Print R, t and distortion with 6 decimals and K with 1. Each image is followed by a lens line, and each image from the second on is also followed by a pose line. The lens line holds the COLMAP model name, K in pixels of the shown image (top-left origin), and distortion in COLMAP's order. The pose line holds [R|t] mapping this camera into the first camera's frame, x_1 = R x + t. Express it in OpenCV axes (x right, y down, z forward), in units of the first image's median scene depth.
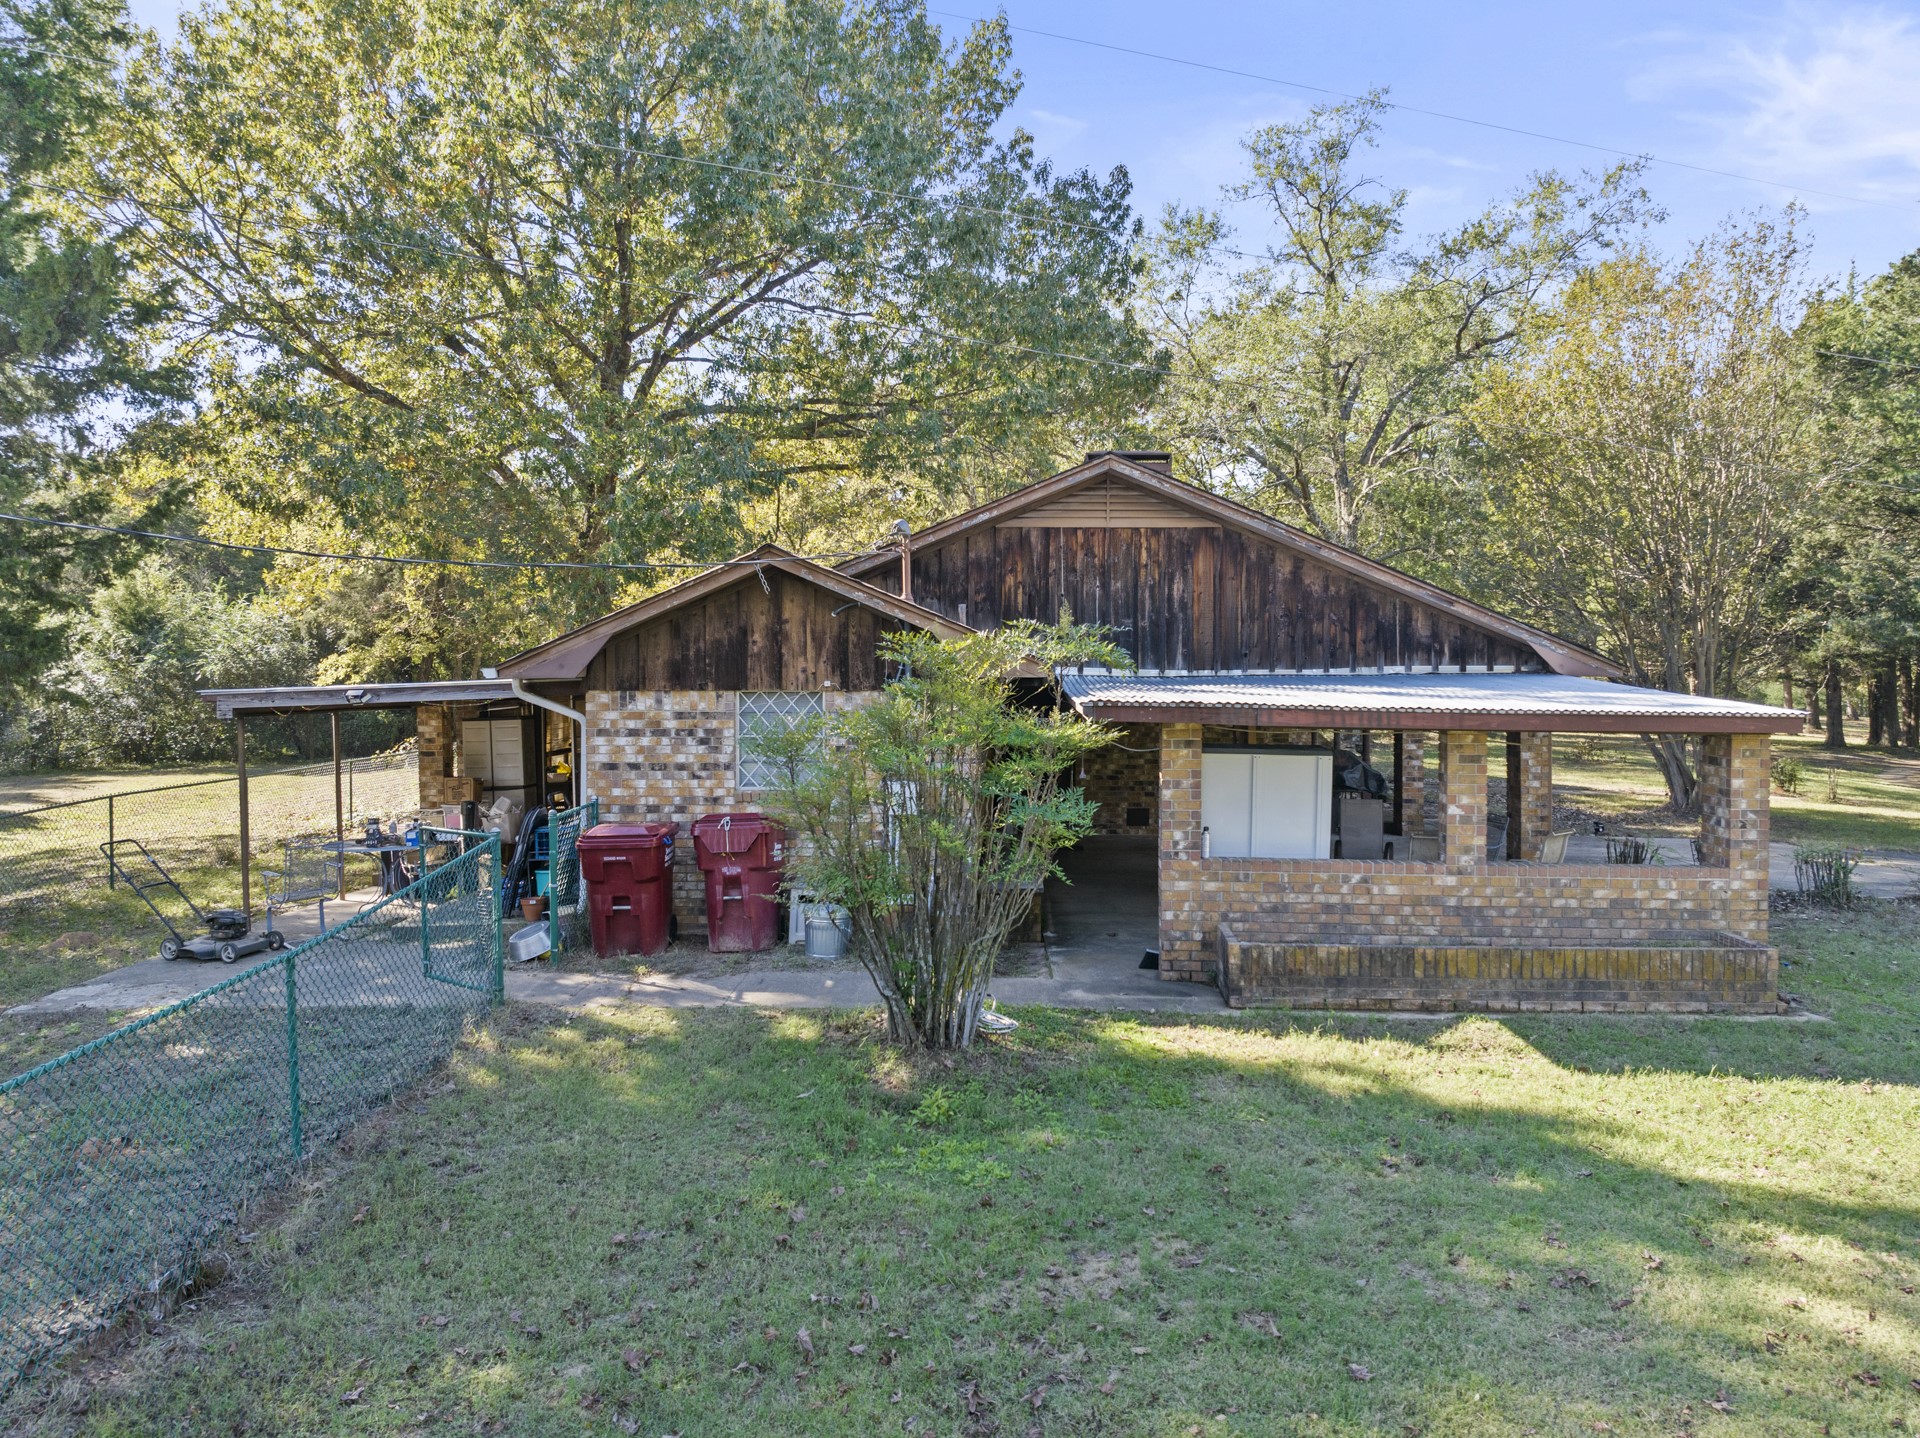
lens RADIAL K [[1349.4, 0, 959.2], [0, 1349.4, 719.4], [0, 0, 1]] dist [-0.059613, -0.000983]
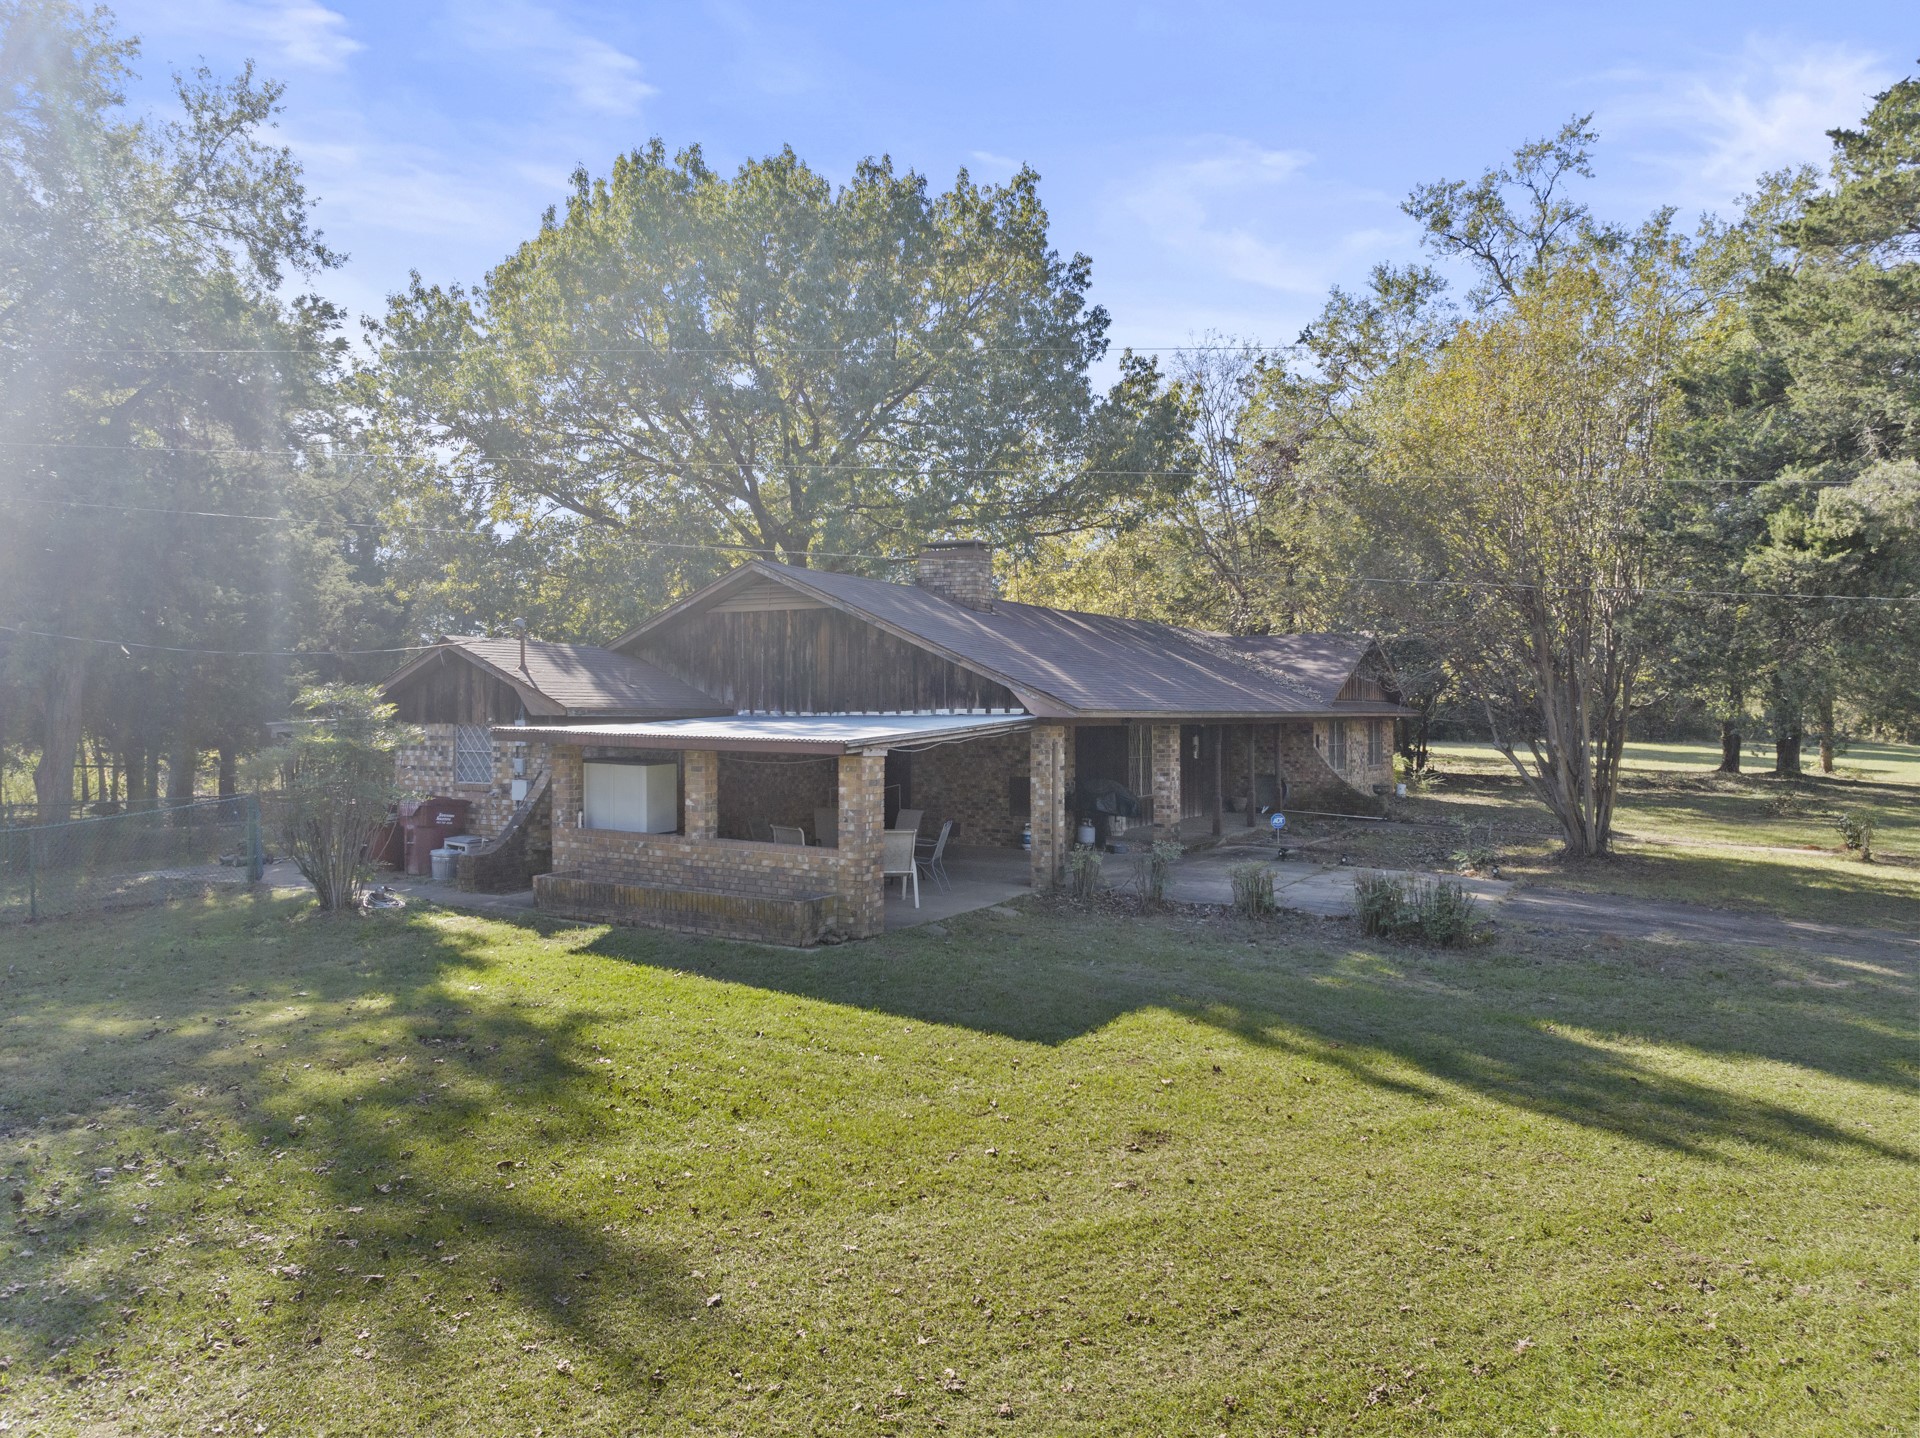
lens RADIAL K [[1349.4, 0, 961.1], [0, 1349.4, 715.8], [0, 0, 1]] dist [-0.059613, -0.000983]
pose [[0.899542, 0.003140, -0.436824, 1.293748], [-0.018934, 0.999315, -0.031806, 0.011673], [0.436425, 0.036882, 0.898985, -0.244063]]
